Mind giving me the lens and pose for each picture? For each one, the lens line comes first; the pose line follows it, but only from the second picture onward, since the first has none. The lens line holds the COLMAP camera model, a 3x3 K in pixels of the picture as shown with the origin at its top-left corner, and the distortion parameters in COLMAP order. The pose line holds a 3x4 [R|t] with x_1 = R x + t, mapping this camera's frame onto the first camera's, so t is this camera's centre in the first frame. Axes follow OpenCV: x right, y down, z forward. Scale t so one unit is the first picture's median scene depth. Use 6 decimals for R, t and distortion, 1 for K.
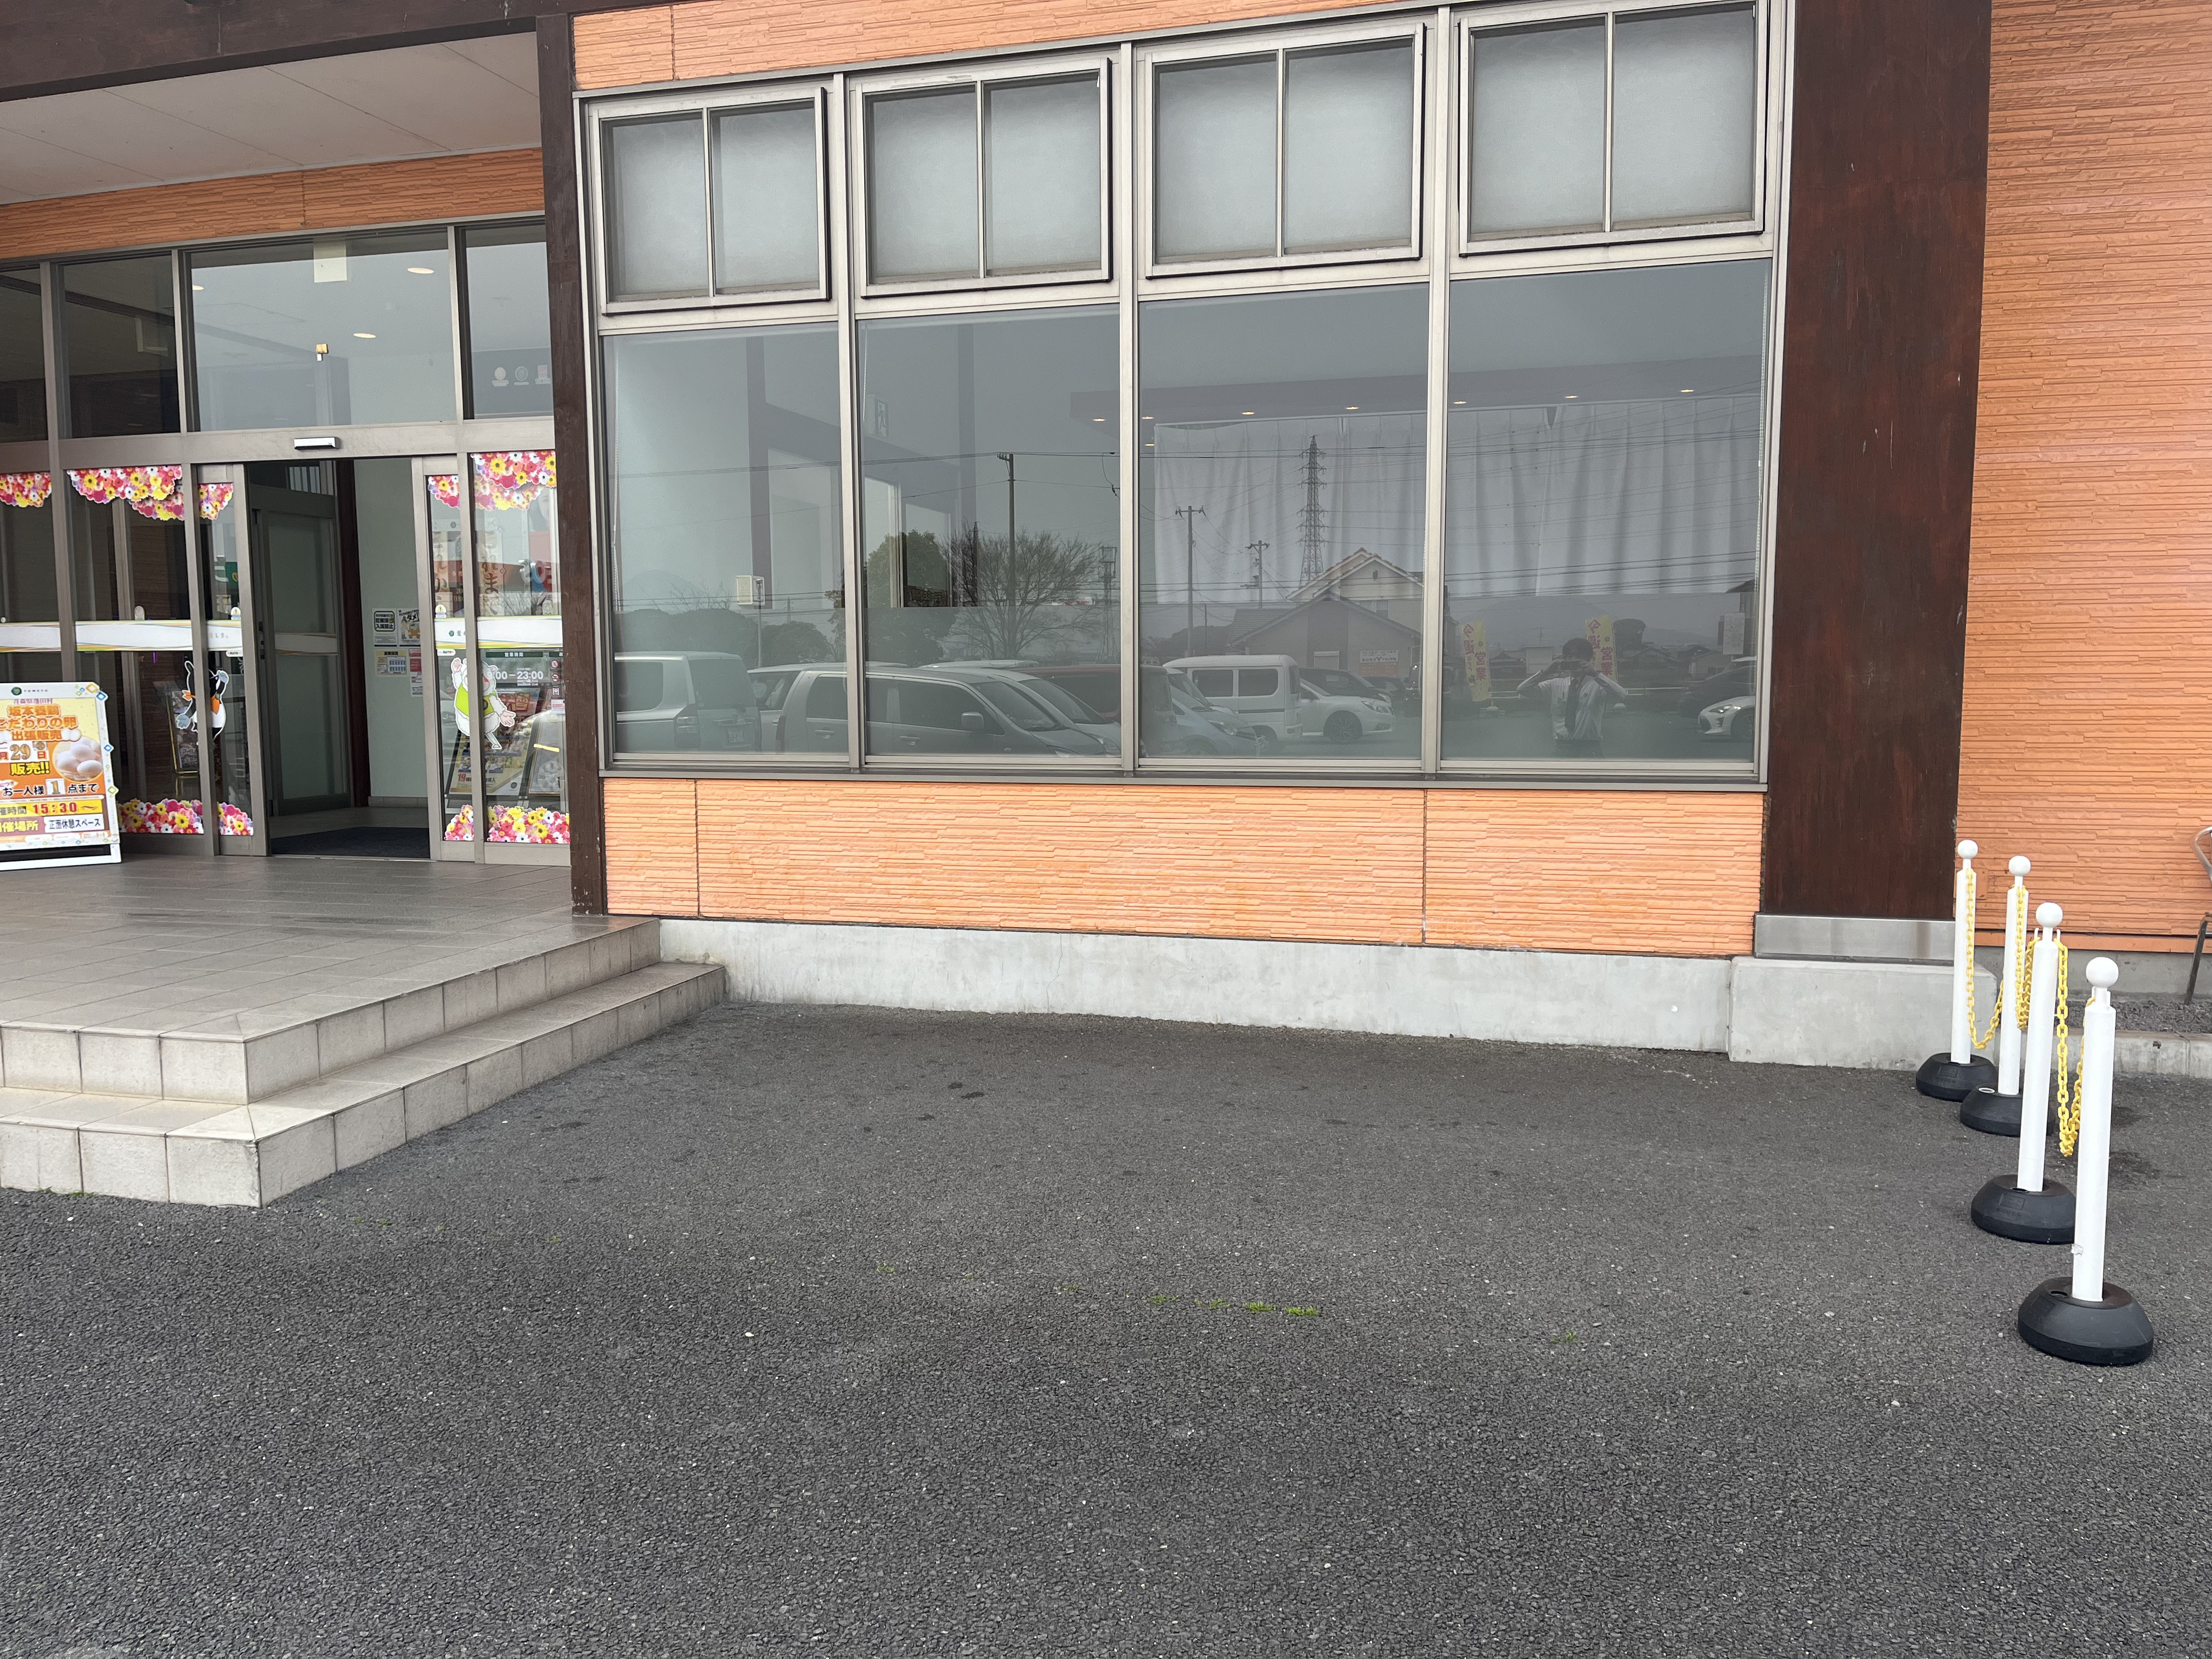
lens RADIAL K [[1668.4, 0, 1096.6], [0, 1668.4, 823.5], [0, 0, 1]] dist [0.081994, -0.111146]
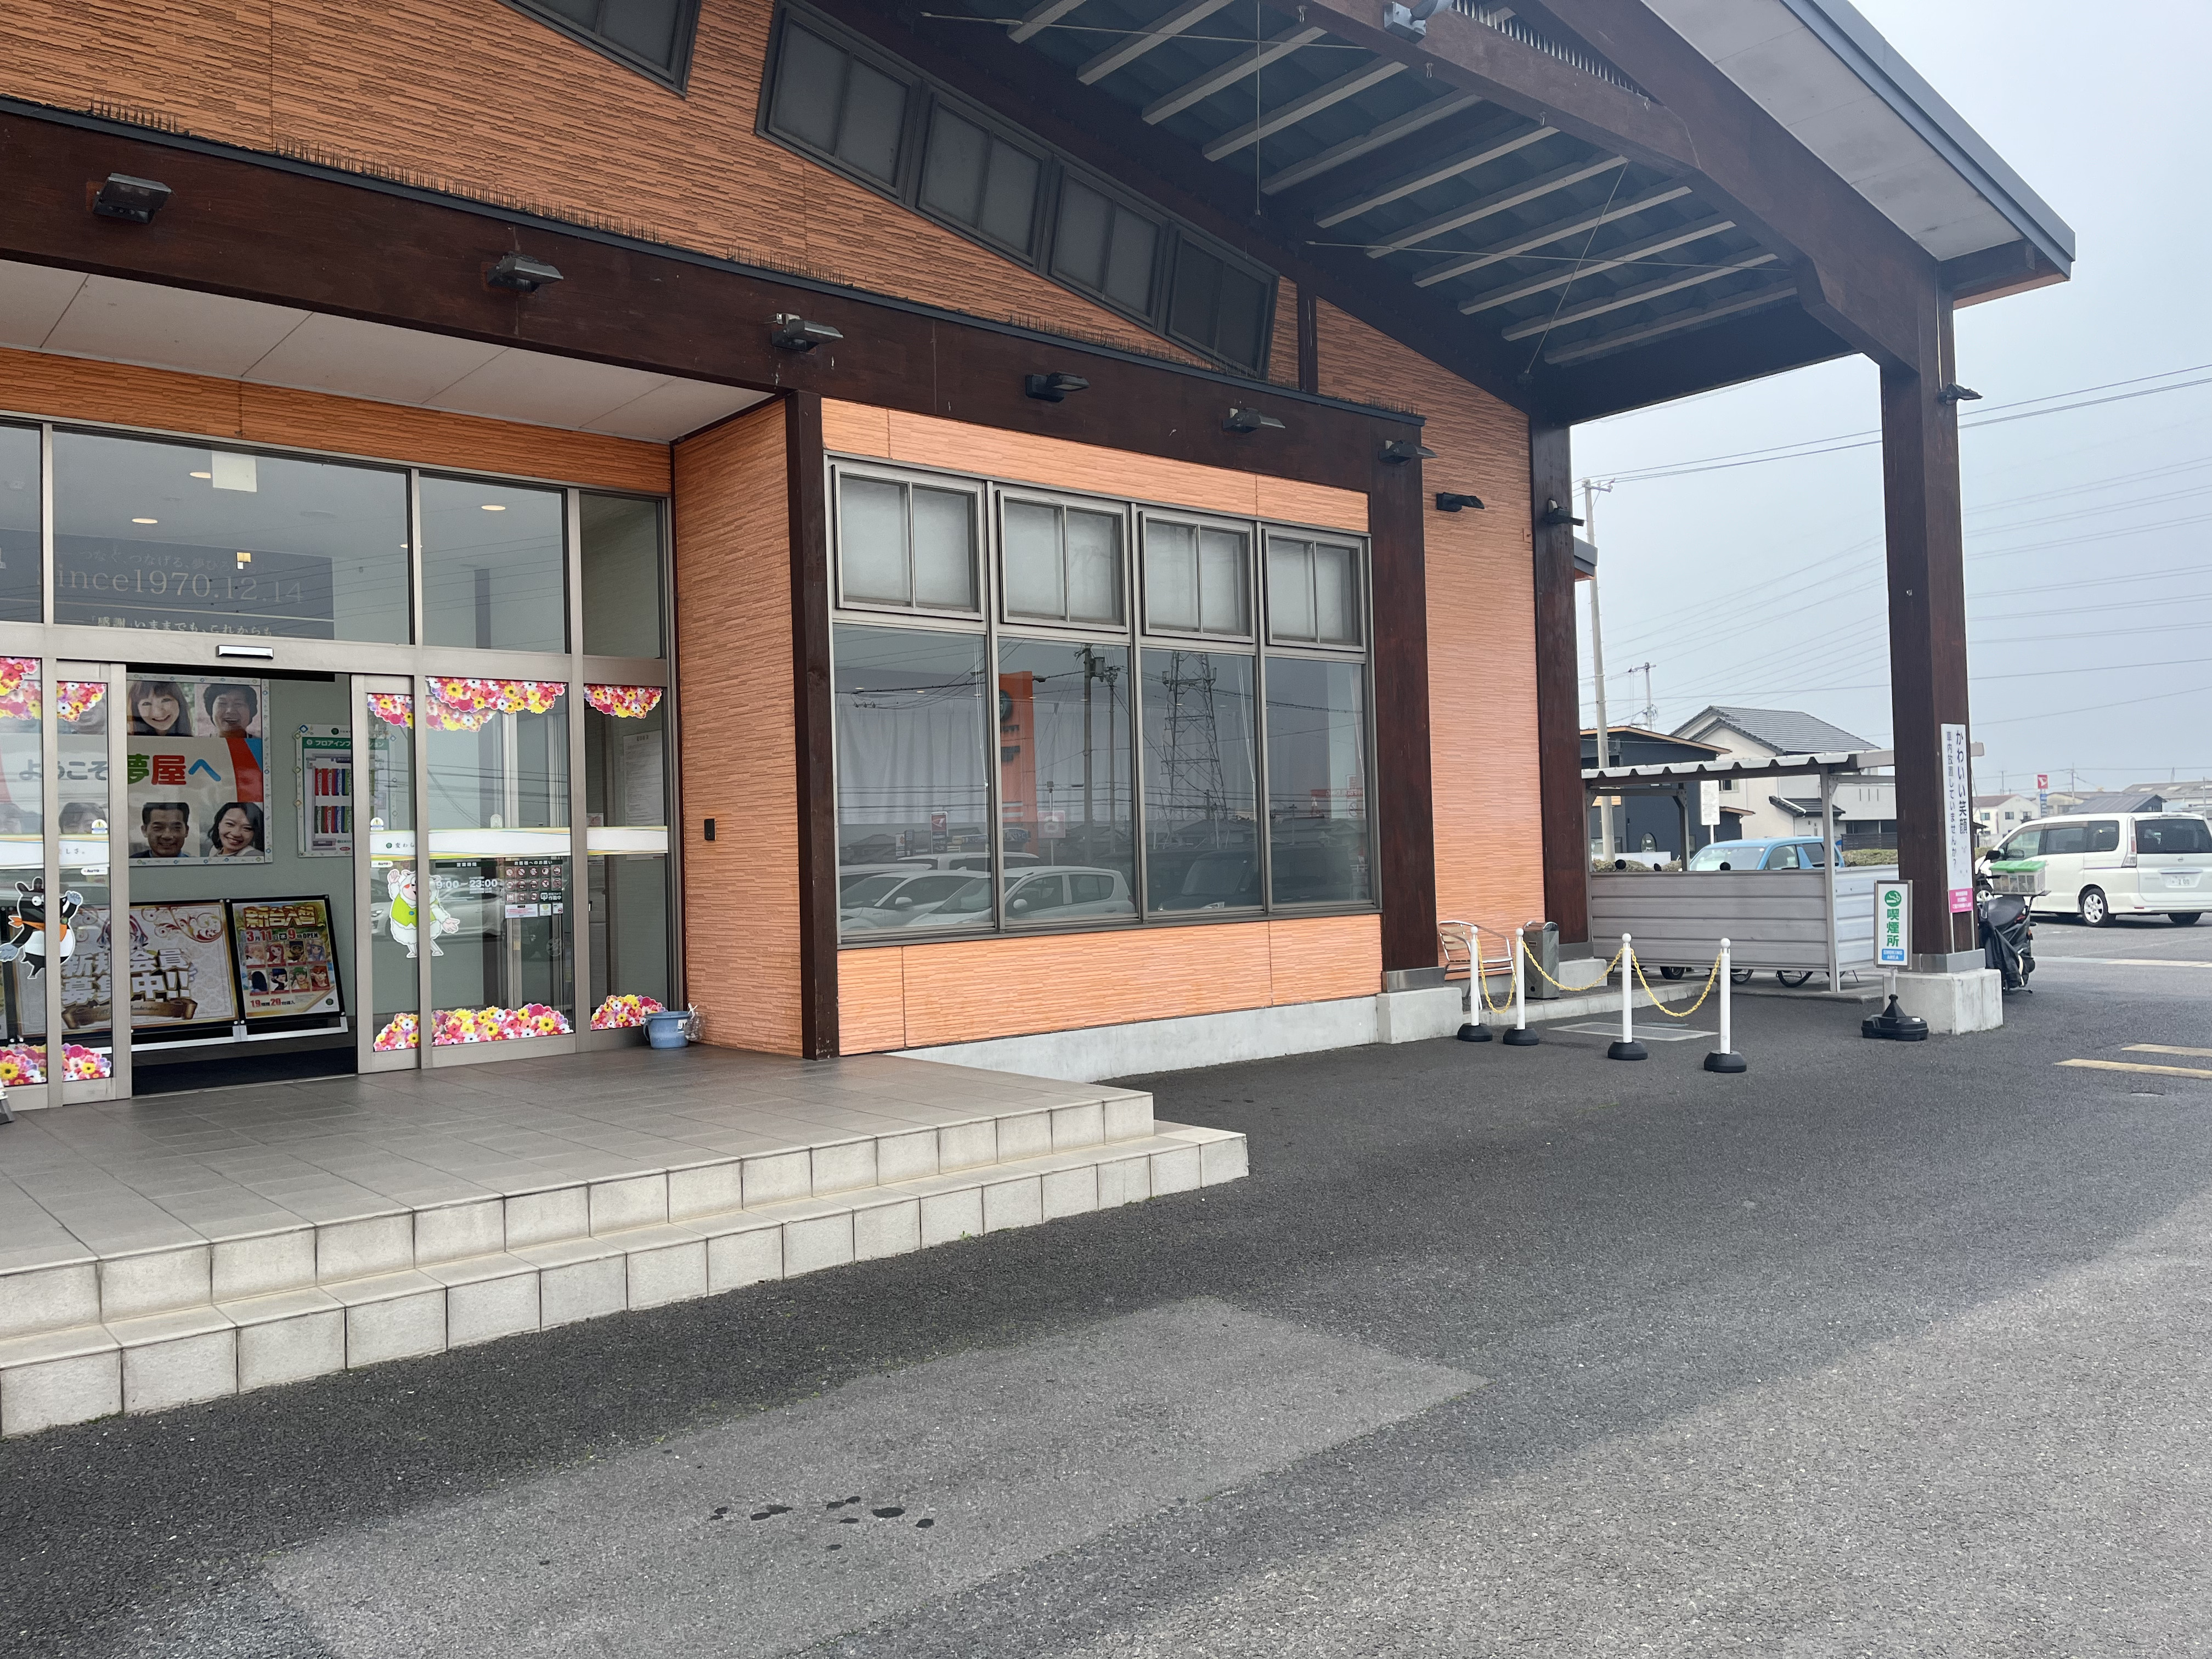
lens RADIAL K [[1654.2, 0, 1097.6], [0, 1654.2, 802.2], [0, 0, 1]] dist [0.080931, -0.094707]
pose [[0.568839, 0.015611, 0.822301, -1.270210], [0.102449, 0.990688, -0.089678, -0.004815], [-0.816043, 0.135256, 0.561943, 0.097539]]
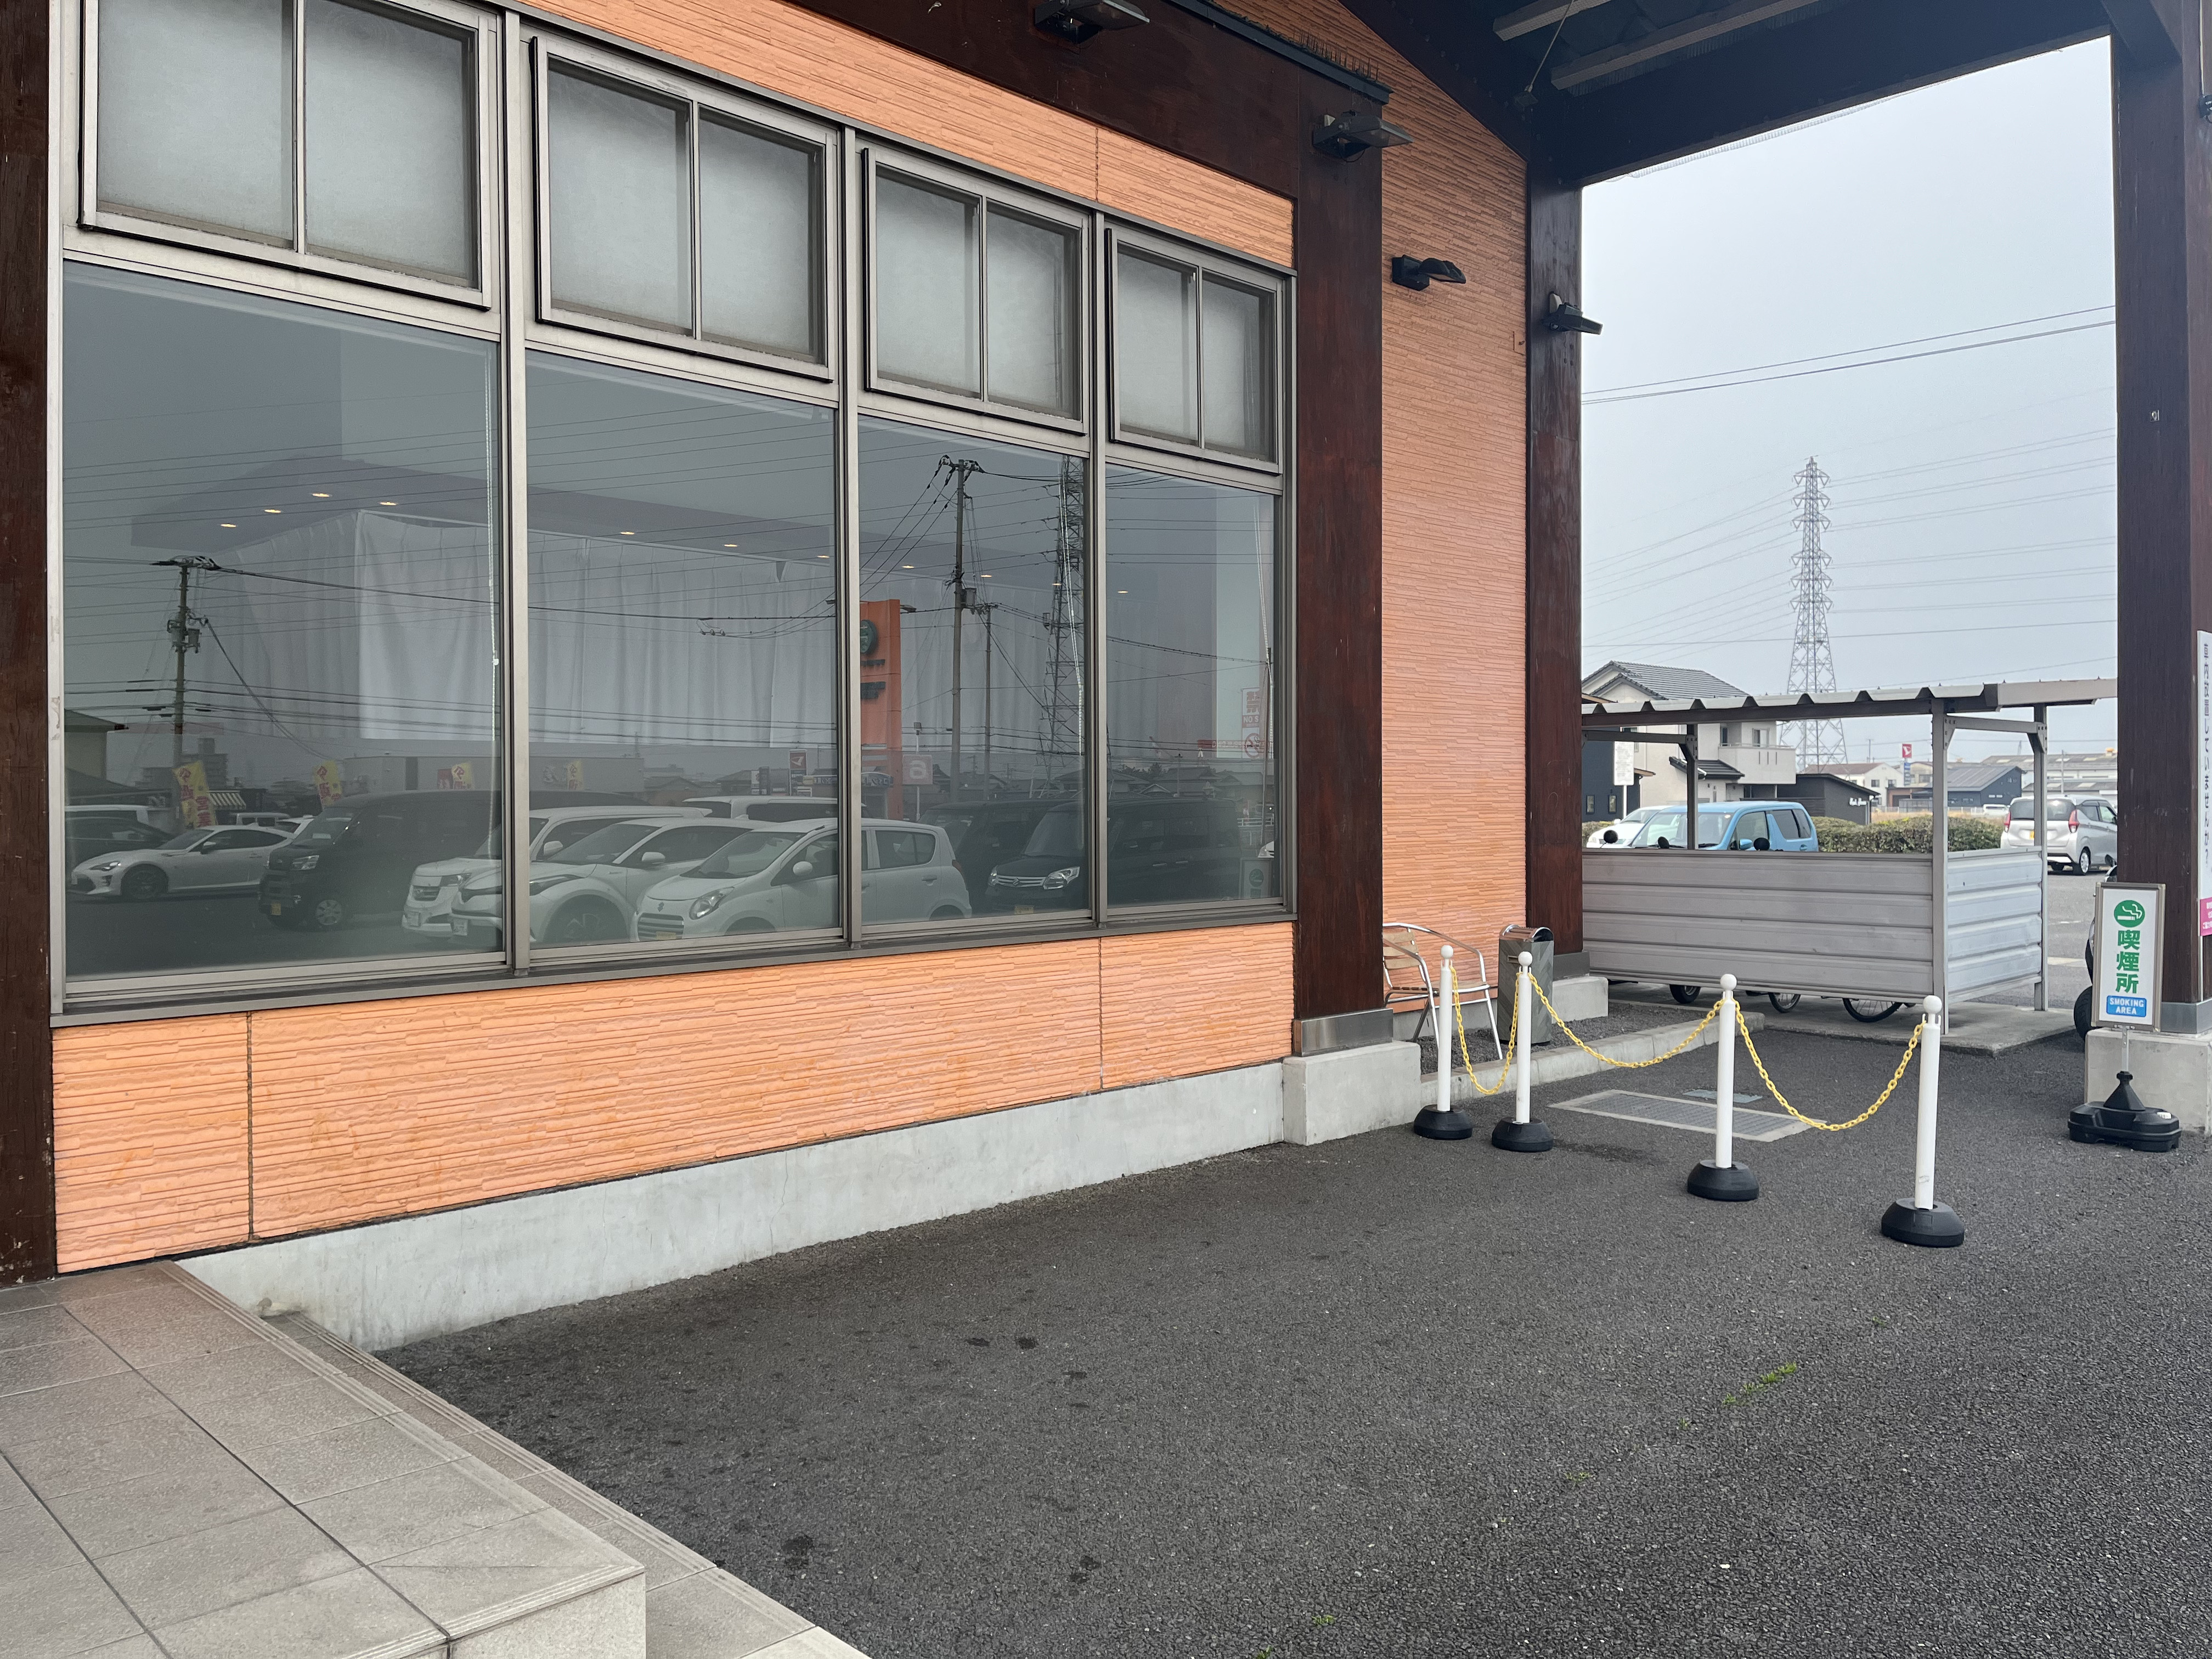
lens RADIAL K [[1671.3, 0, 1118.4], [0, 1671.3, 808.4], [0, 0, 1]] dist [0.069164, -0.114379]
pose [[0.499449, -0.000668, 0.866343, -0.616174], [0.083394, 0.995393, -0.047309, -0.044838], [-0.862320, 0.095876, 0.497203, 0.422747]]
